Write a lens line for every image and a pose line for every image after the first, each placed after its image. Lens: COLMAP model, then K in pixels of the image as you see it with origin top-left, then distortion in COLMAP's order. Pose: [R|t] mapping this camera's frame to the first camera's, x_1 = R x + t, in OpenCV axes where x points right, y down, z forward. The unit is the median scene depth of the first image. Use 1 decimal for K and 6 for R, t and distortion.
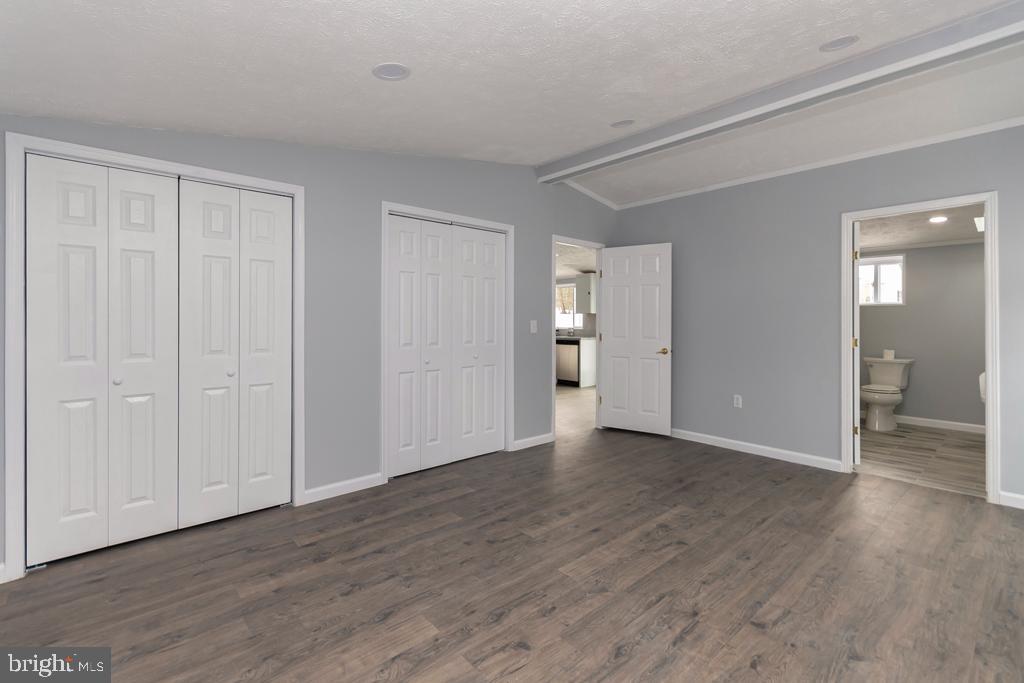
lens RADIAL K [[465.1, 0, 515.5], [0, 465.1, 324.1], [0, 0, 1]] dist [0.001907, 0.000388]
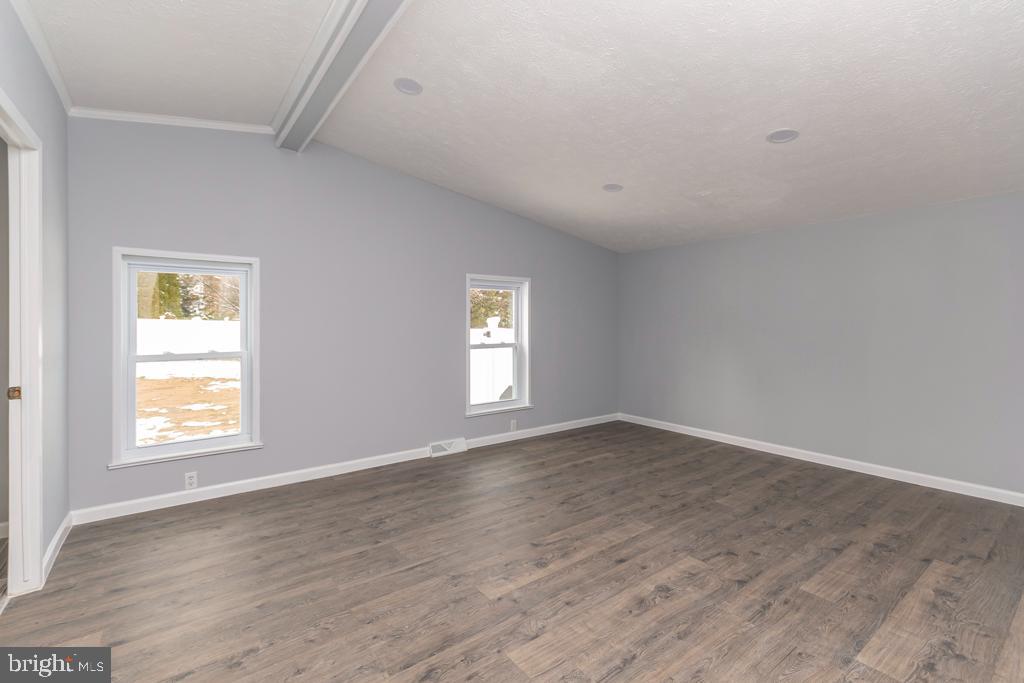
lens RADIAL K [[454.3, 0, 510.6], [0, 454.3, 321.8], [0, 0, 1]] dist [0.002118, -0.000066]
pose [[-0.995706, 0.000412, 0.092576, 0.308451], [0.000851, 0.999989, 0.004710, -0.020263], [-0.092573, 0.004769, -0.995694, 1.921395]]
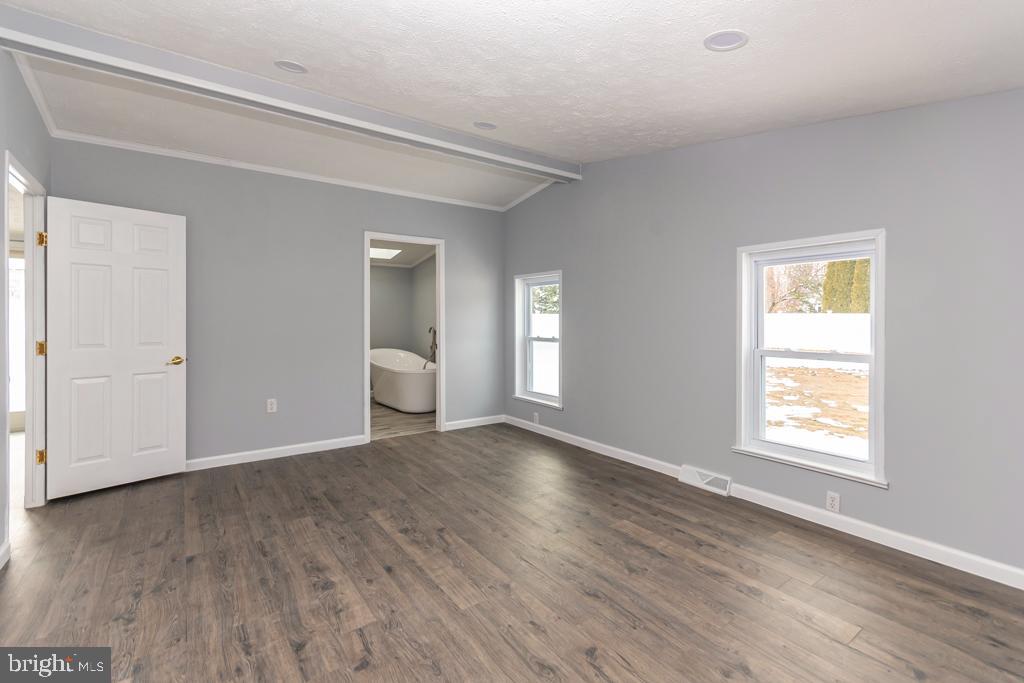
lens RADIAL K [[454.3, 0, 510.6], [0, 454.3, 321.8], [0, 0, 1]] dist [0.002118, -0.000066]
pose [[0.107064, -0.008021, 0.994220, -0.633086], [0.006344, 0.999953, 0.007384, -0.011840], [-0.994232, 0.005517, 0.107110, 0.702985]]
